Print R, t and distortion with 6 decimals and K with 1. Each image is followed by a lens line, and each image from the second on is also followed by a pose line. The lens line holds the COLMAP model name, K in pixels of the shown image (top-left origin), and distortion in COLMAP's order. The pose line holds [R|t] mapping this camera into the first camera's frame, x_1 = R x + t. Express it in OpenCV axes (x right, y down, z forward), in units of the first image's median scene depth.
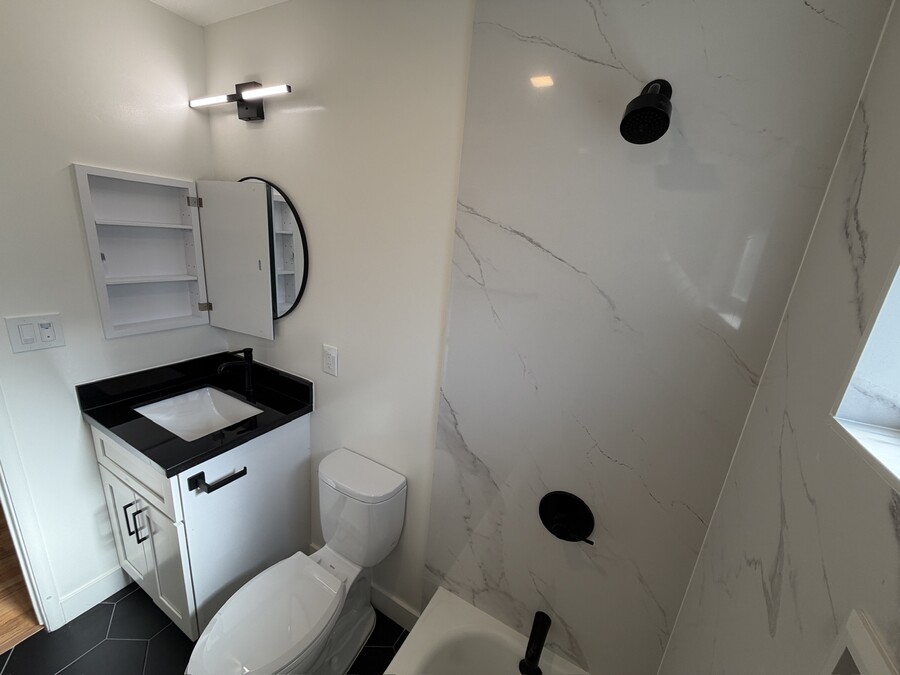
lens RADIAL K [[359.0, 0, 452.3], [0, 359.0, 336.6], [0, 0, 1]] dist [-0.002039, 0.000056]
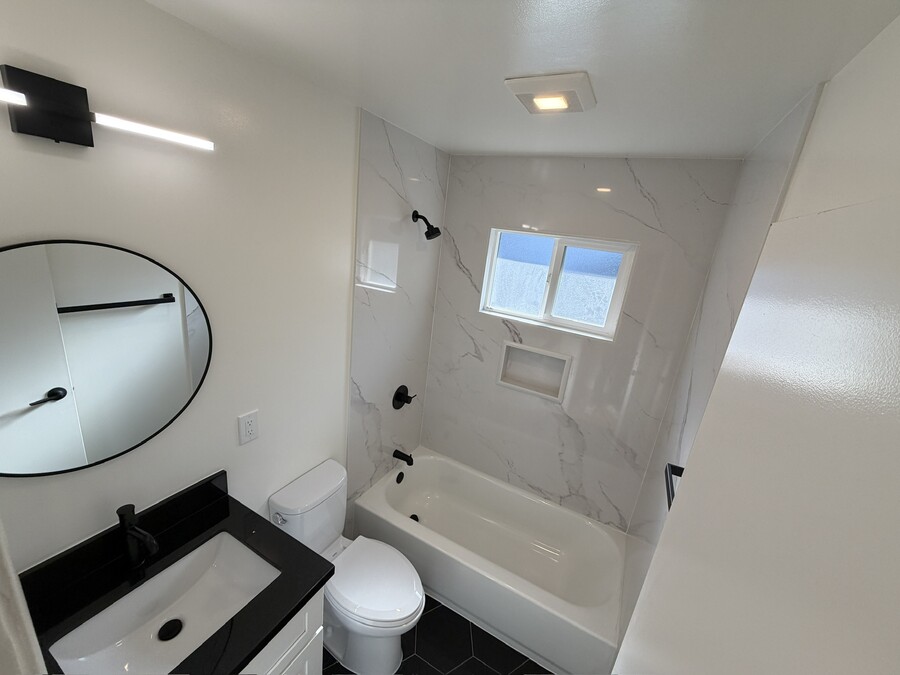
lens RADIAL K [[359.0, 0, 452.3], [0, 359.0, 336.6], [0, 0, 1]] dist [-0.002039, 0.000056]
pose [[-0.002377, -0.366530, 0.930403, -1.384647], [0.156302, 0.918834, 0.362372, -0.501705], [-0.987706, 0.146285, 0.055105, 0.473102]]
